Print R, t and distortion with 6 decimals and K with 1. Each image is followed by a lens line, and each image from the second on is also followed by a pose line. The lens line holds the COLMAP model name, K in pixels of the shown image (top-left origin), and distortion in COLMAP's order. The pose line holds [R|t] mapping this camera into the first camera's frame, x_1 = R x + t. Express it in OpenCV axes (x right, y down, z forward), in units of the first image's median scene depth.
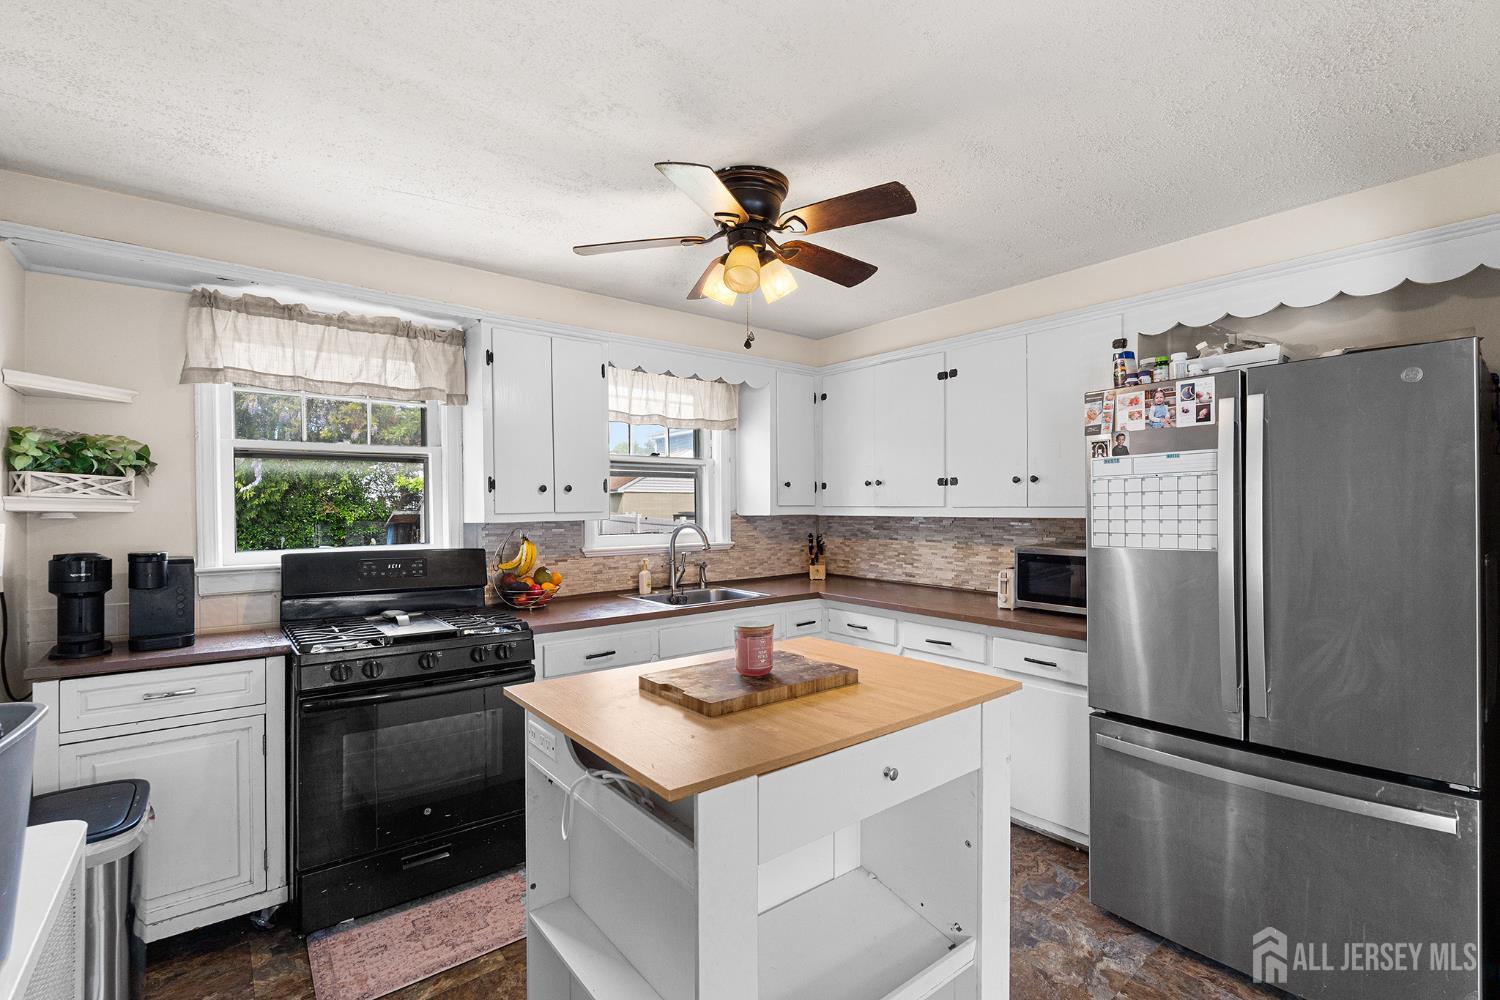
lens RADIAL K [[676.4, 0, 735.8], [0, 676.4, 507.2], [0, 0, 1]] dist [-0.003254, 0.000138]
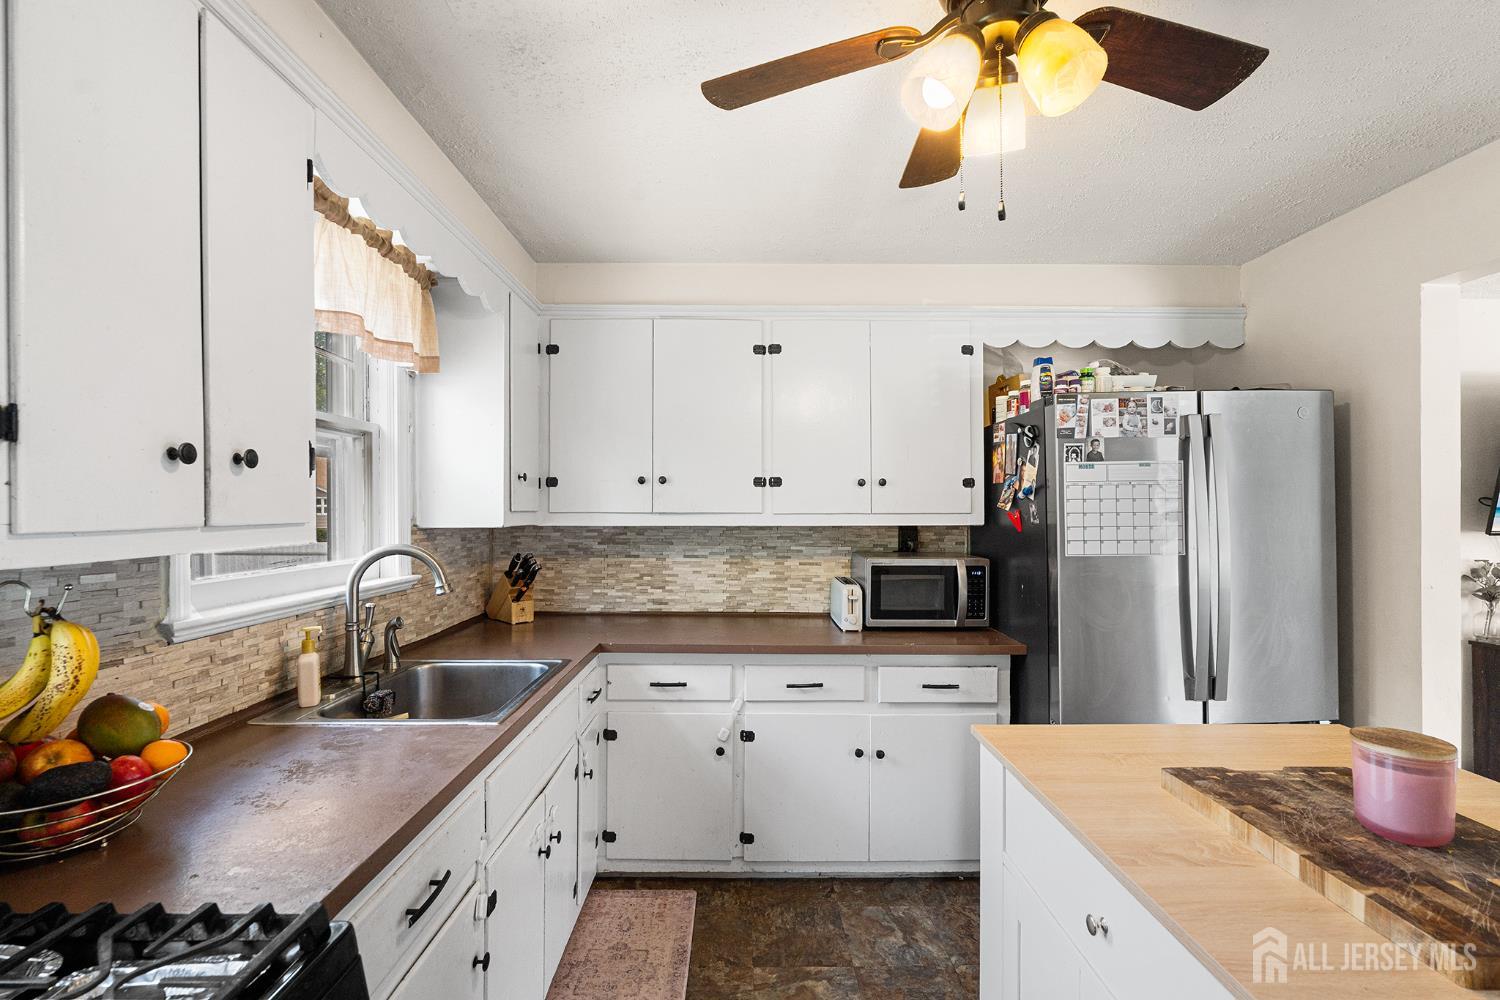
lens RADIAL K [[676.4, 0, 735.8], [0, 676.4, 507.2], [0, 0, 1]] dist [-0.003254, 0.000138]
pose [[0.607386, 0.008989, 0.794356, -0.340128], [-0.000876, 0.999943, -0.010646, 0.000700], [-0.794406, 0.005770, 0.607360, 0.527202]]
